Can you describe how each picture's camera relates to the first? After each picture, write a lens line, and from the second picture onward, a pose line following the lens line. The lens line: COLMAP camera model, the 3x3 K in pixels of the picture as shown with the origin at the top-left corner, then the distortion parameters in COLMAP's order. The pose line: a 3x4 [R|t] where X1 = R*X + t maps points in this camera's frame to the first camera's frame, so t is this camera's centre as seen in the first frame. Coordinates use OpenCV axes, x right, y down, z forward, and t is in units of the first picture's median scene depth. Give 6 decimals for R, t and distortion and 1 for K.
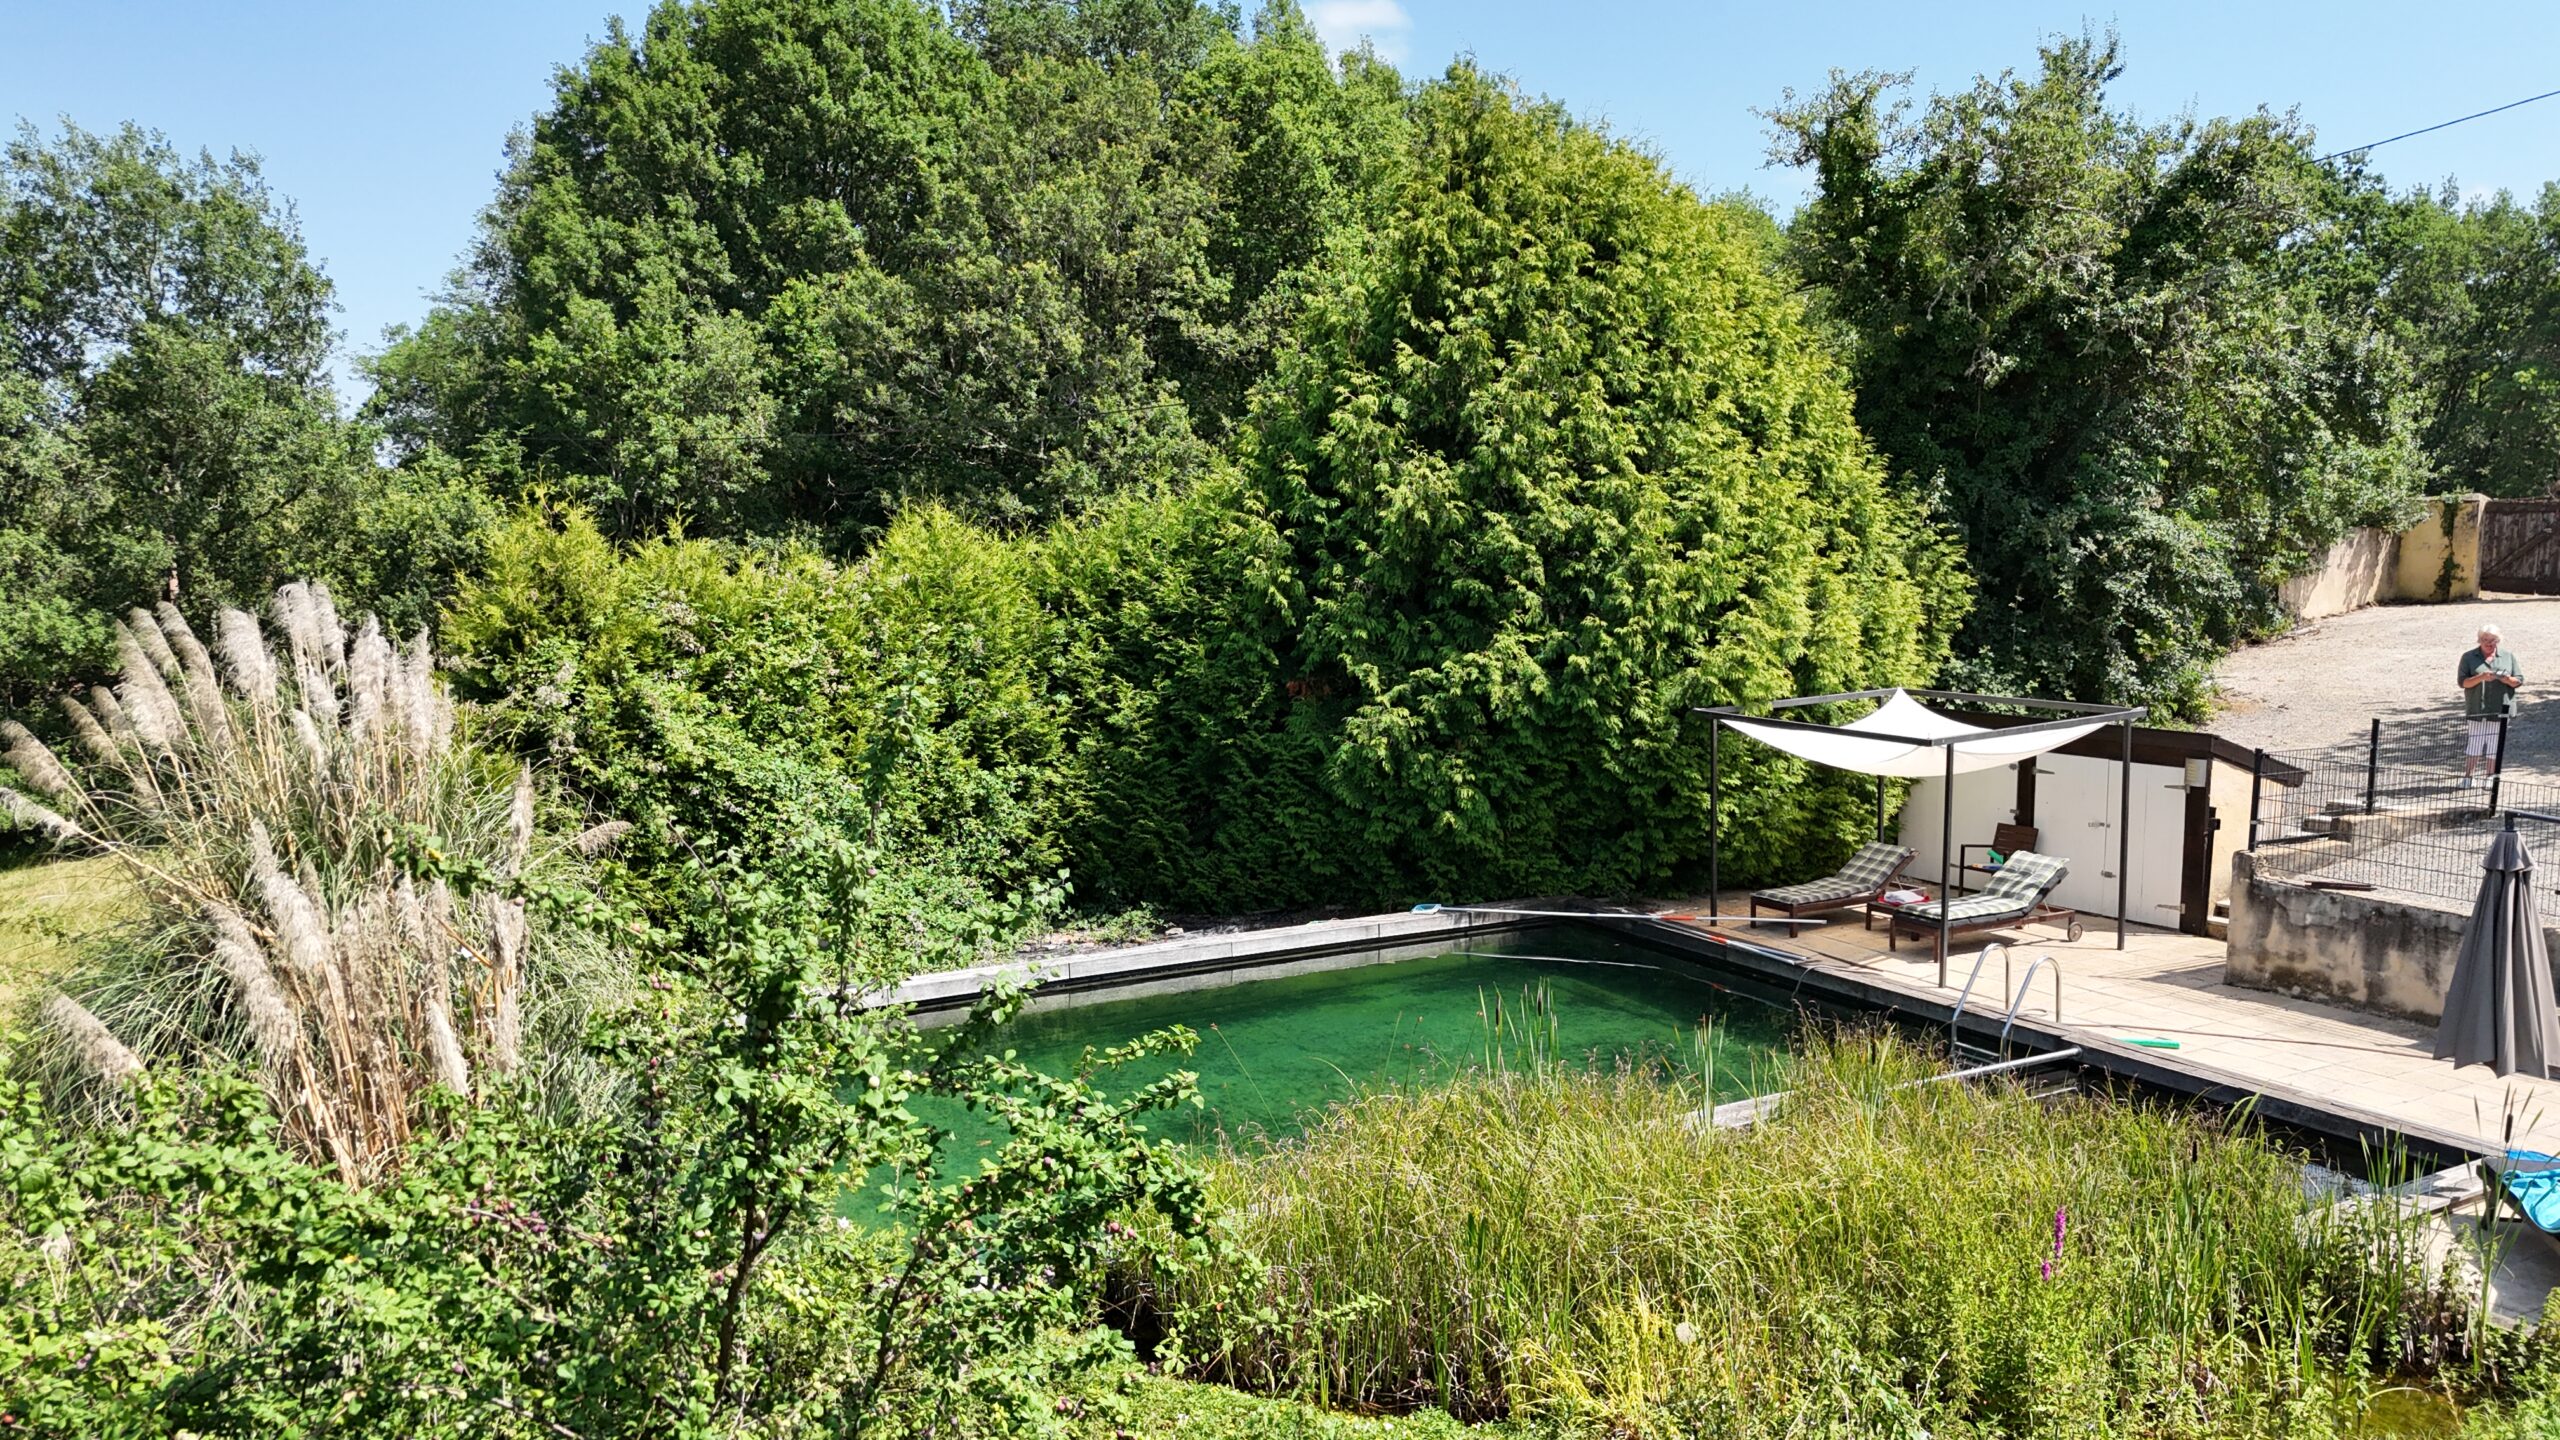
lens RADIAL K [[1904.2, 0, 1280.0], [0, 1904.2, 720.0], [0, 0, 1]] dist [0.063838, -0.080109]
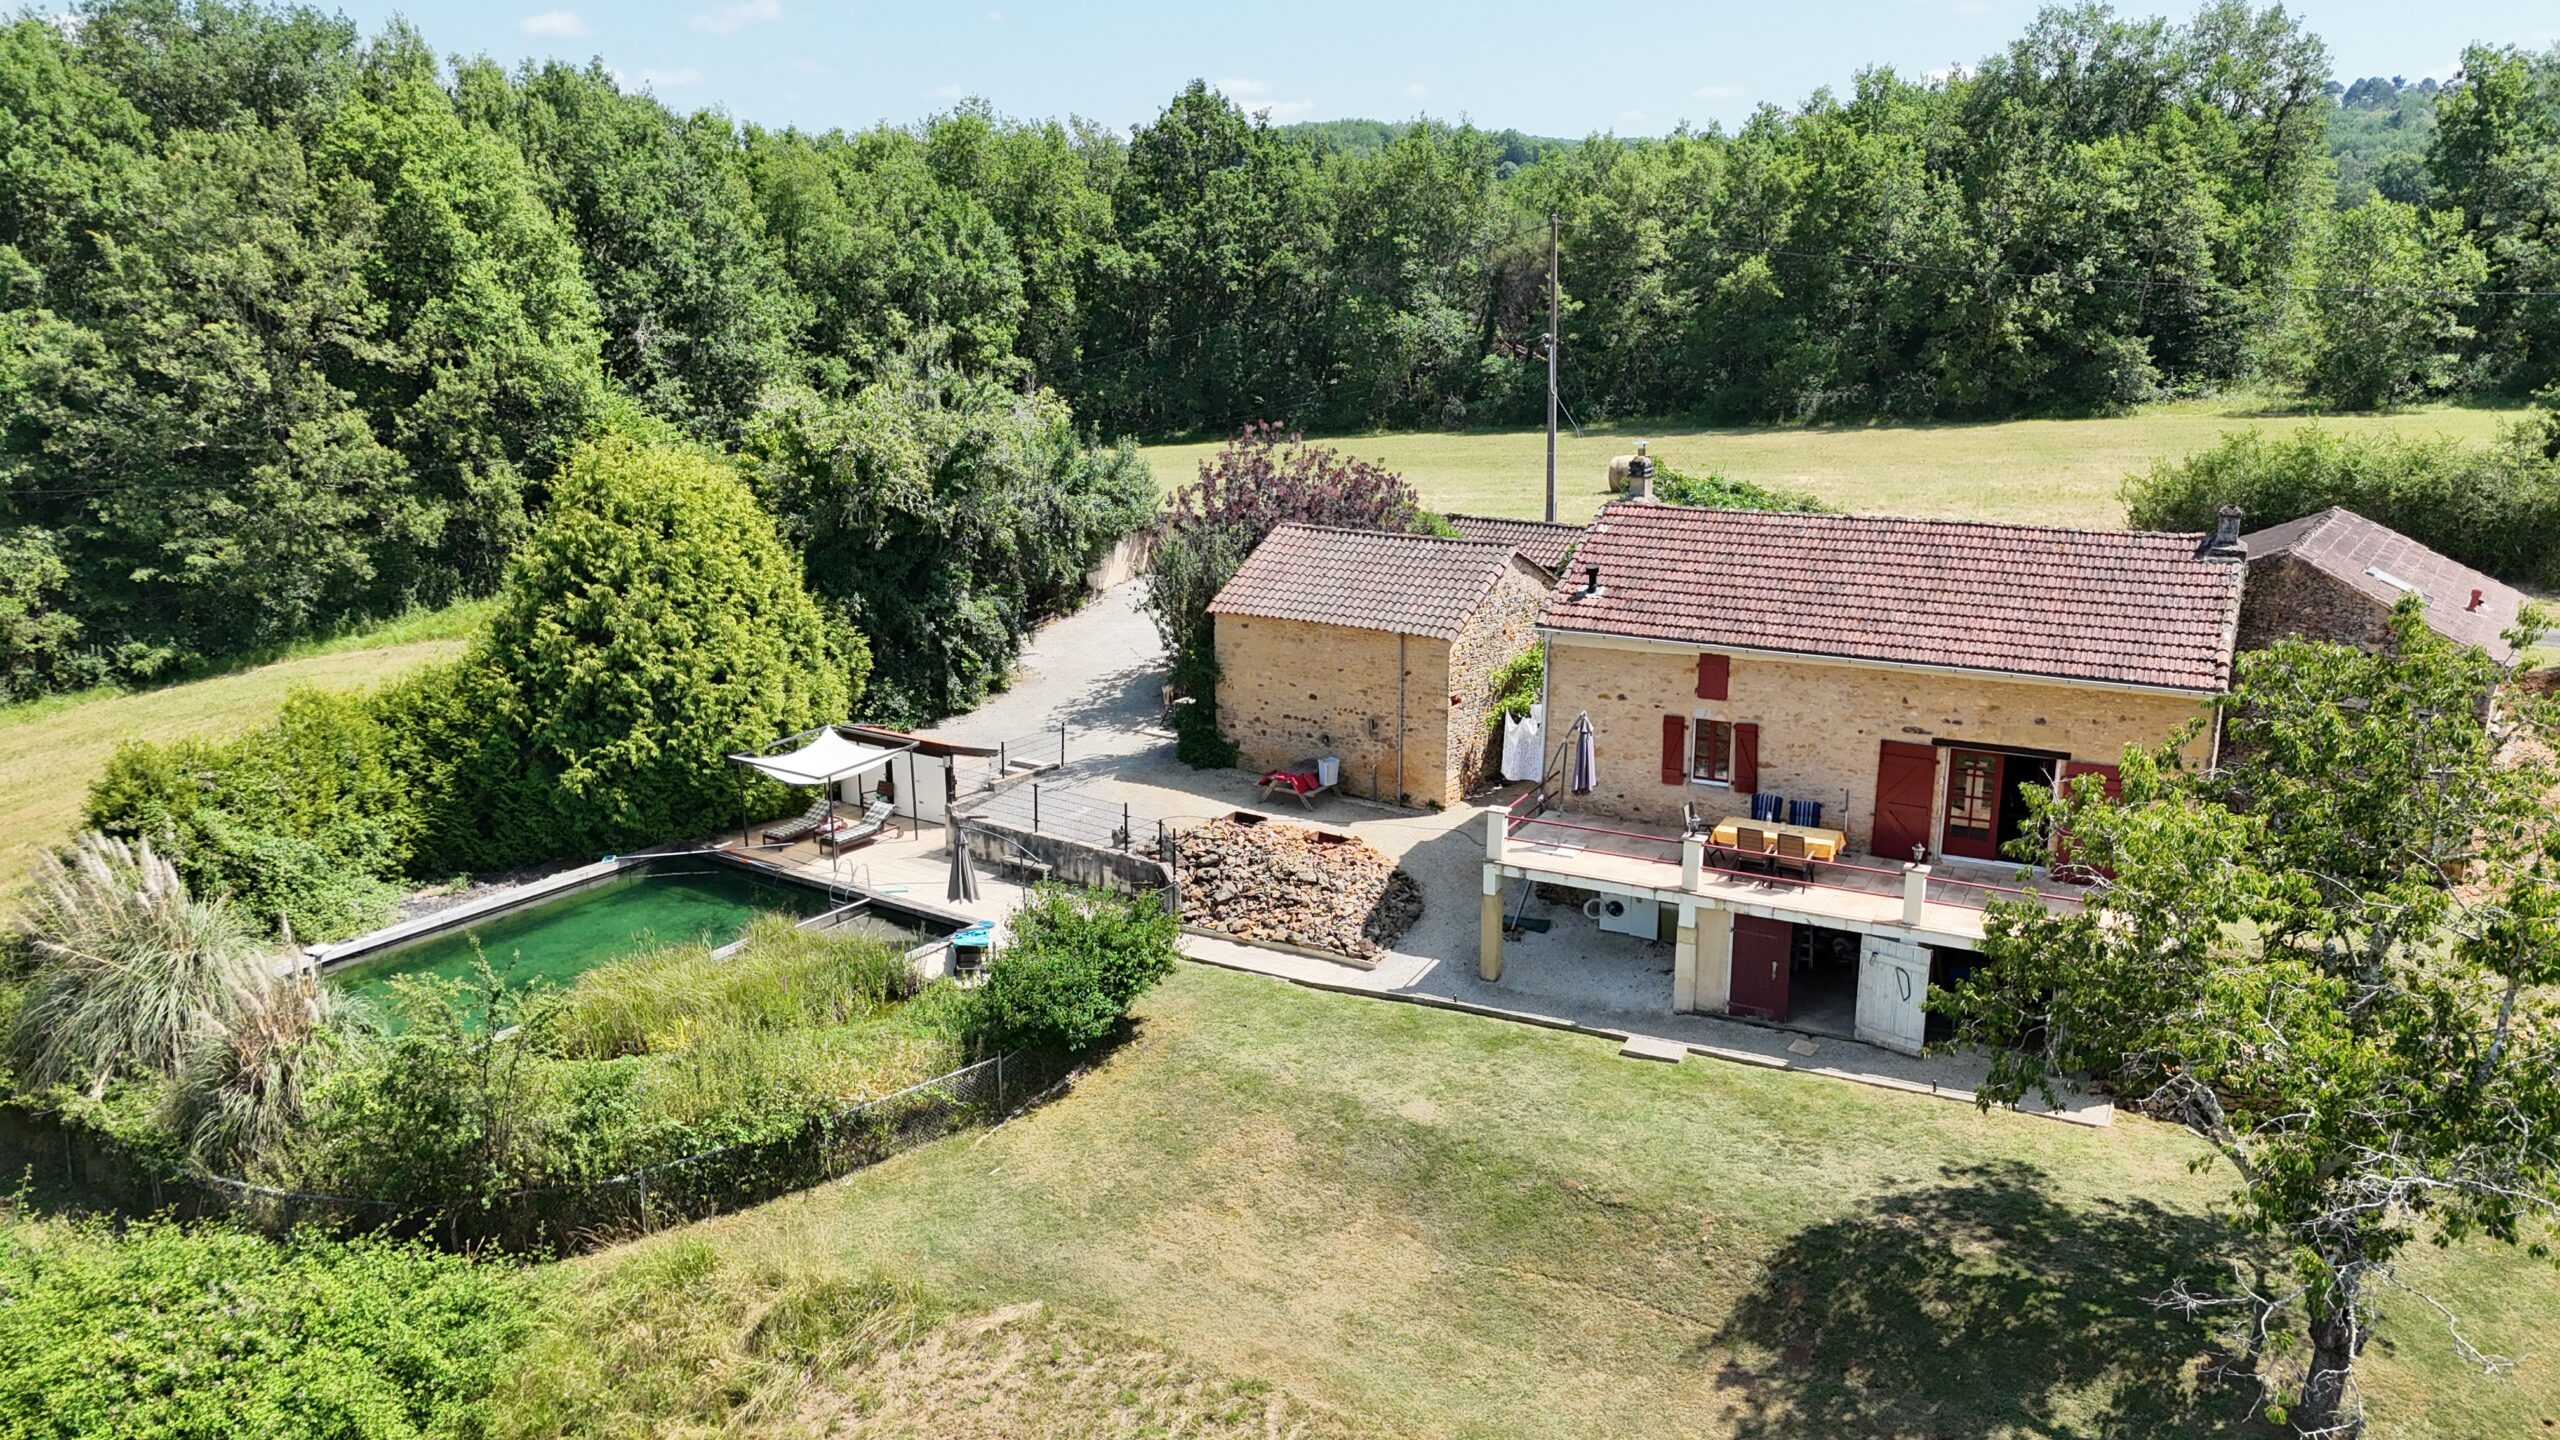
lens RADIAL K [[2141.2, 0, 1280.0], [0, 2141.2, 720.0], [0, 0, 1]] dist [0.187070, -0.142919]
pose [[0.924904, -0.108698, 0.364331, -0.099881], [0.049168, 0.984409, 0.168880, -0.424300], [-0.377008, -0.138285, 0.915829, -1.485438]]
